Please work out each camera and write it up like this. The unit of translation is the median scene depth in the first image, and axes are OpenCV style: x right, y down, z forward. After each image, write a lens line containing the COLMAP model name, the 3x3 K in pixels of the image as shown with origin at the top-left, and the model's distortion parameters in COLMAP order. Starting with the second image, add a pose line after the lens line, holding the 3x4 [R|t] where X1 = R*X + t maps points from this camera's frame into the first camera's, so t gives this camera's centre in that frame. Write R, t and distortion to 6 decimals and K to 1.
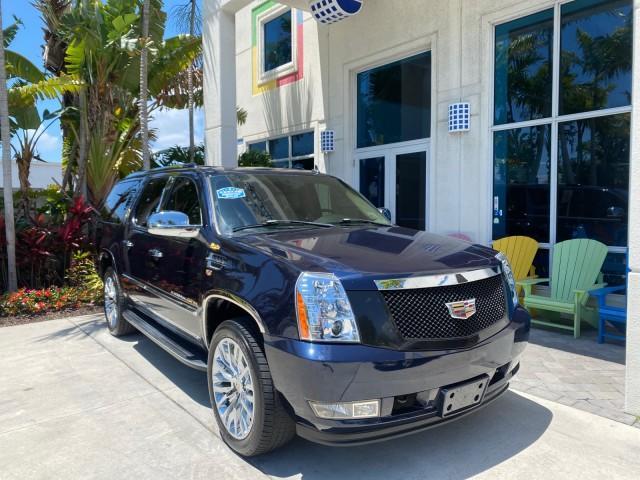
lens RADIAL K [[497.6, 0, 321.5], [0, 497.6, 238.8], [0, 0, 1]] dist [0.000884, 0.003764]
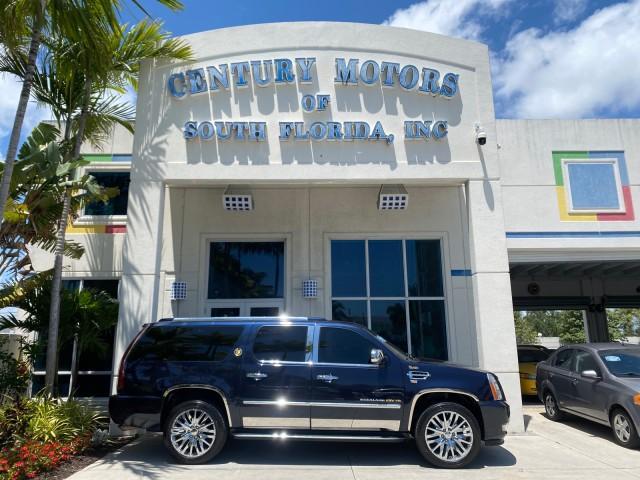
lens RADIAL K [[490.0, 0, 320.0], [0, 490.0, 240.0], [0, 0, 1]] dist [0.049678, -0.075892]
pose [[0.618933, 0.165535, 0.767802, -0.780943], [0.049684, 0.967330, -0.248604, -0.002964], [-0.783870, 0.192016, 0.590489, 0.013698]]
